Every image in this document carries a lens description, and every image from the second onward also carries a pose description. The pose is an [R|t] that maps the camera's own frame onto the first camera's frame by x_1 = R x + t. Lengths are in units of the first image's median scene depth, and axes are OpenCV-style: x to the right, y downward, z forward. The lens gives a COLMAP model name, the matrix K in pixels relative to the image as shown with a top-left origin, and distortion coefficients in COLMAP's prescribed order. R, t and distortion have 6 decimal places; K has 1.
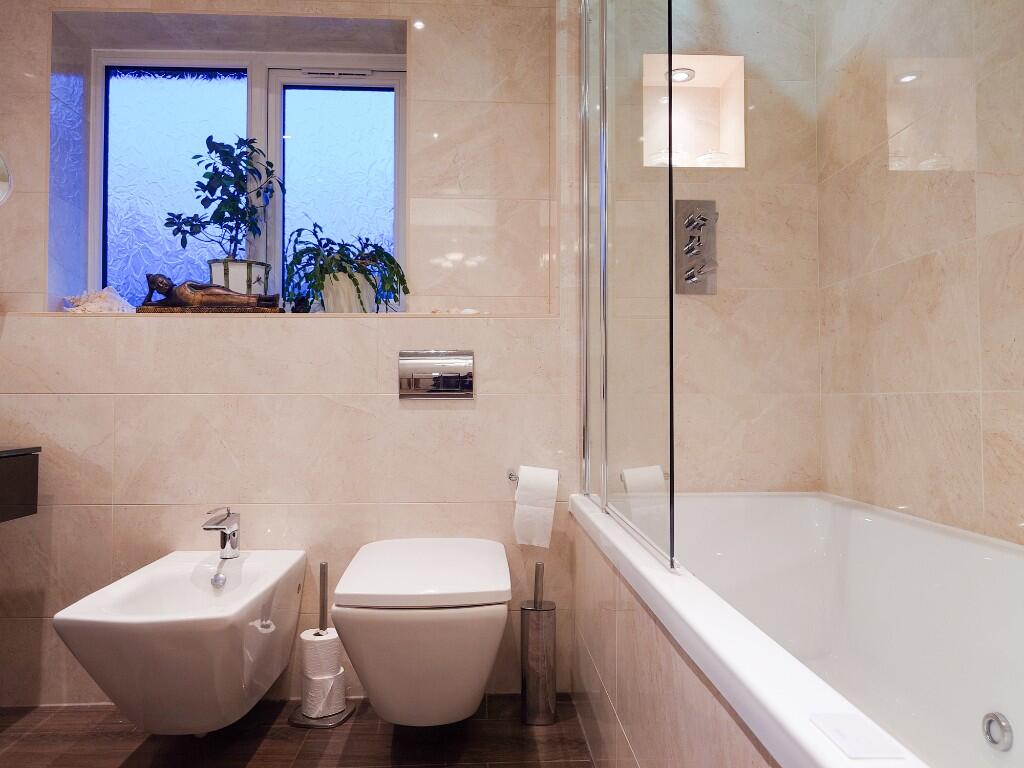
lens RADIAL K [[714.4, 0, 512.0], [0, 714.4, 384.0], [0, 0, 1]] dist [0.000936, 0.000980]
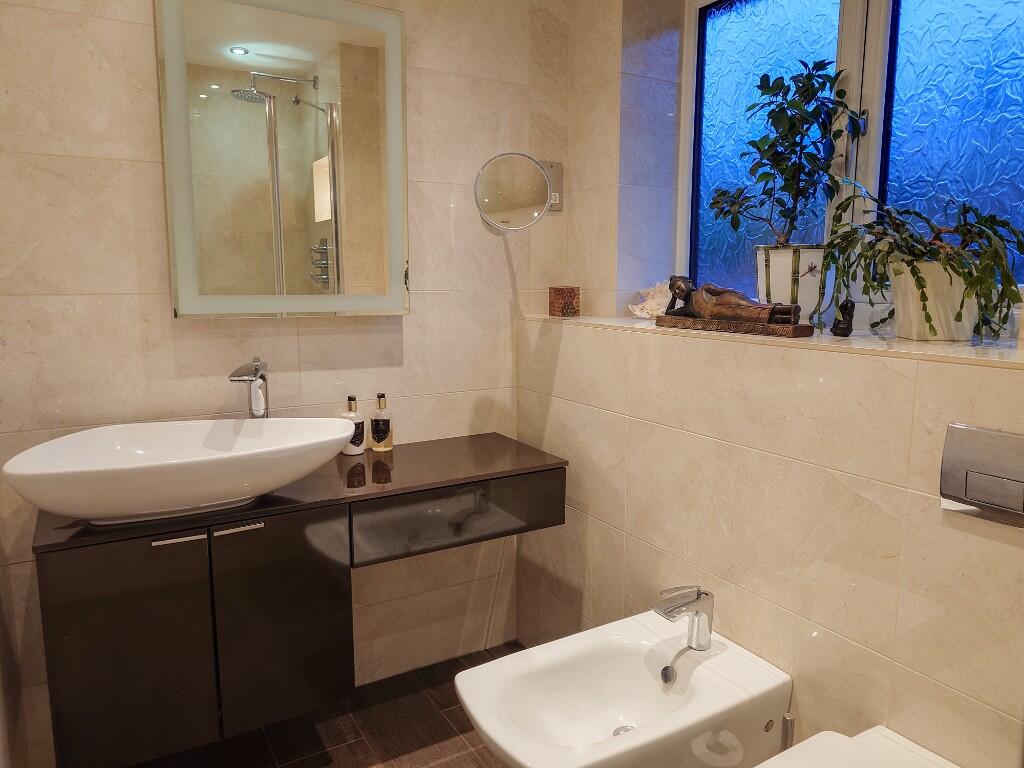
lens RADIAL K [[714.4, 0, 512.0], [0, 714.4, 384.0], [0, 0, 1]] dist [0.000936, 0.000980]
pose [[0.474672, 0.128276, -0.870765, 0.160560], [0.018835, 0.987616, 0.155757, -0.169815], [0.879961, -0.090335, 0.466378, 0.444351]]
